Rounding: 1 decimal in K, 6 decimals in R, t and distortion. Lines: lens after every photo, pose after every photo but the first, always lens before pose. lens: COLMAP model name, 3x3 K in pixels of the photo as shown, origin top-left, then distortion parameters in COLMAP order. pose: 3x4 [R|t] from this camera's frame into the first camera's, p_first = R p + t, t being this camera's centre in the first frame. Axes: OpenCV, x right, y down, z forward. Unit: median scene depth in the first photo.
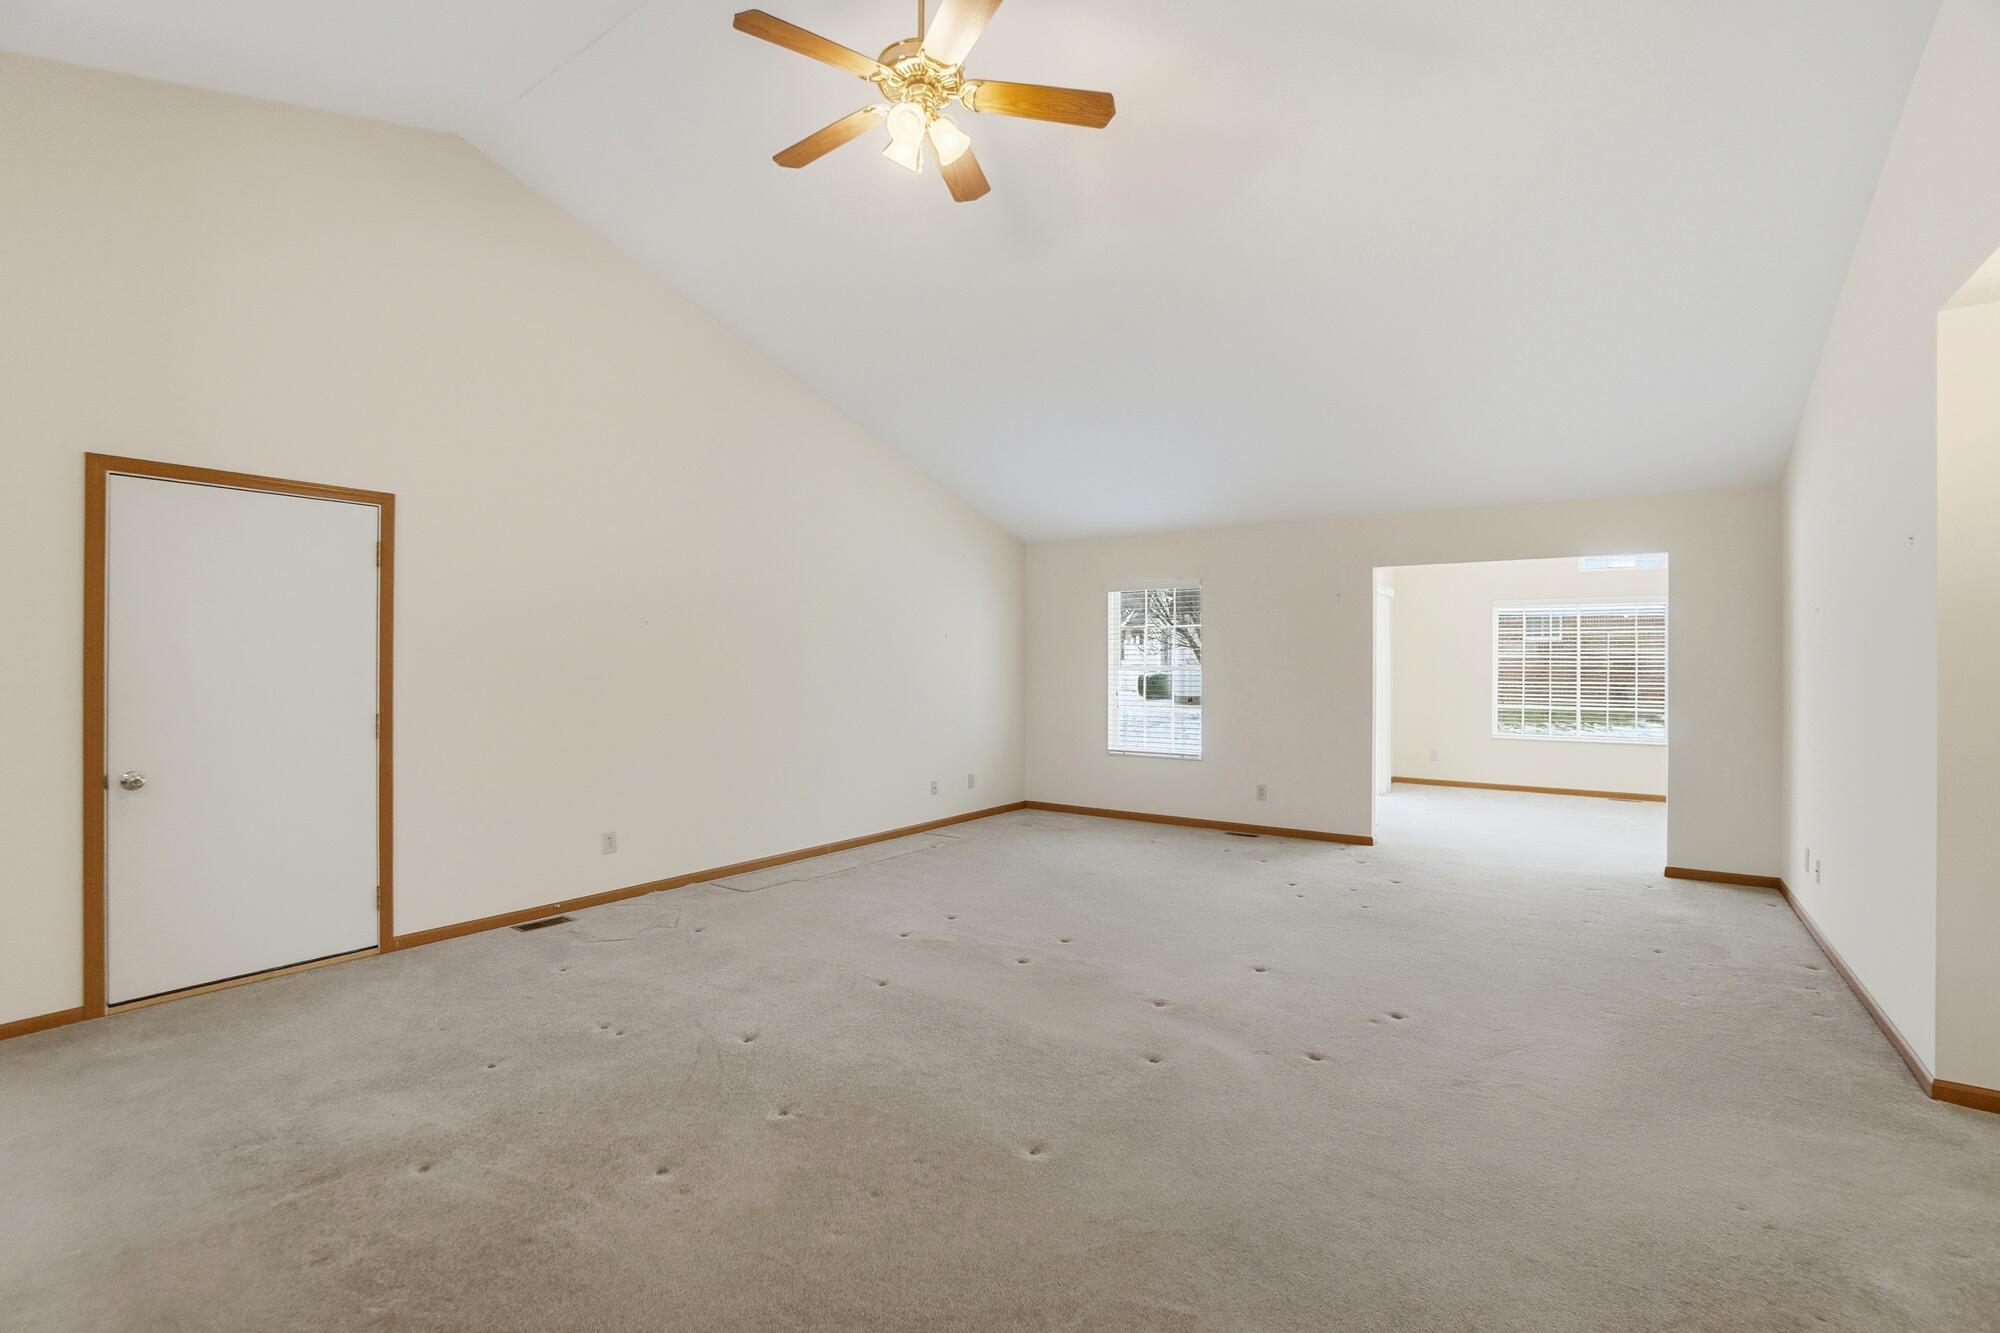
lens RADIAL K [[890.4, 0, 998.4], [0, 890.4, 661.7], [0, 0, 1]] dist [-0.053385, 0.016761]
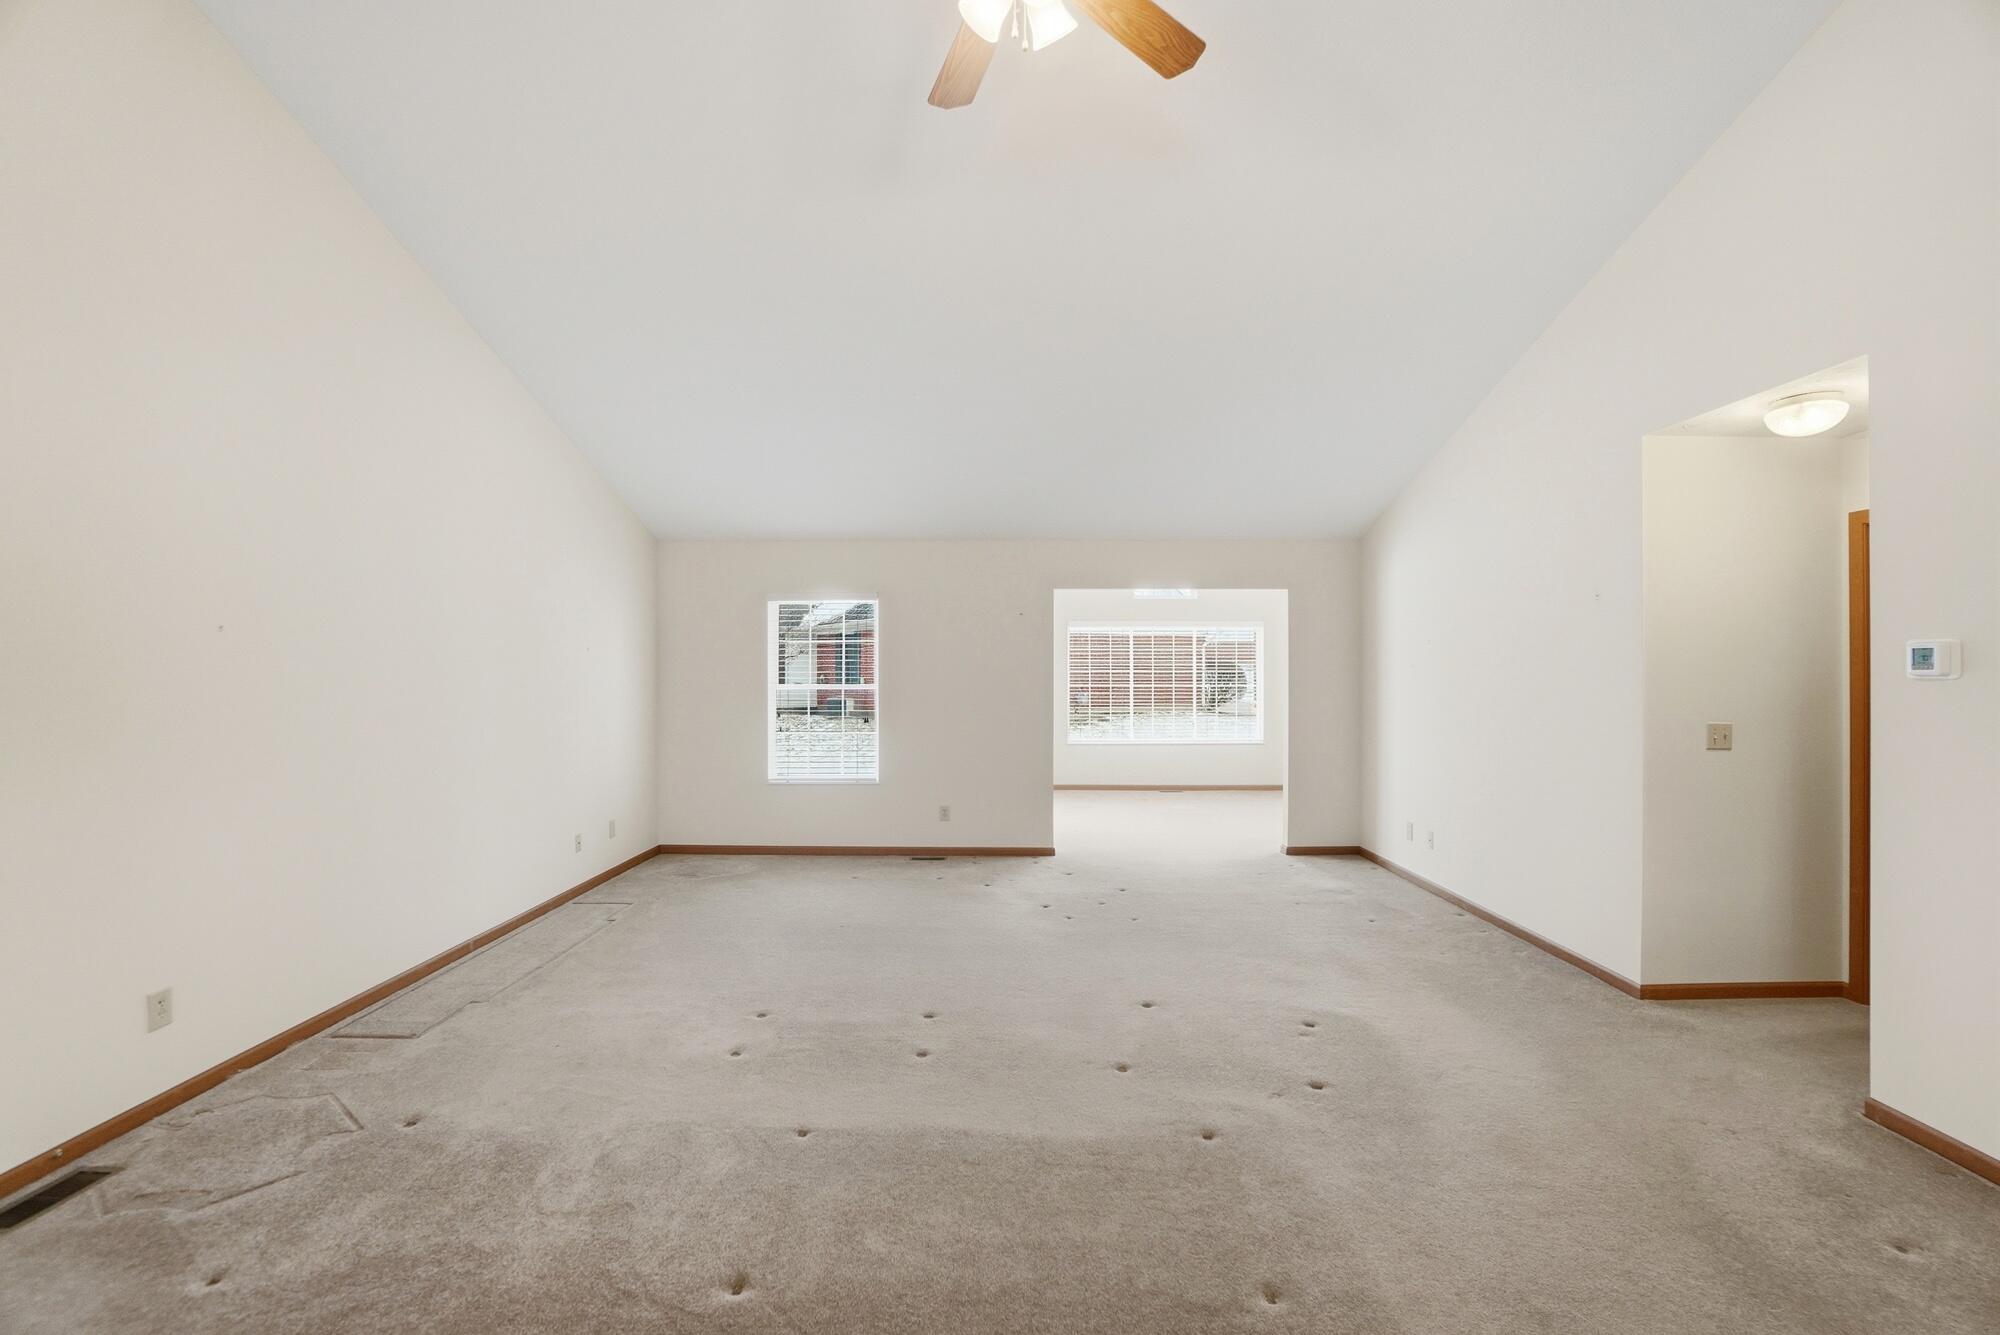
lens RADIAL K [[890.4, 0, 993.0], [0, 890.4, 670.0], [0, 0, 1]] dist [-0.053385, 0.016761]
pose [[0.826429, -0.001749, 0.563038, -0.256317], [0.002326, 0.999997, -0.000307, -0.012101], [-0.563036, 0.001564, 0.826431, 0.193446]]
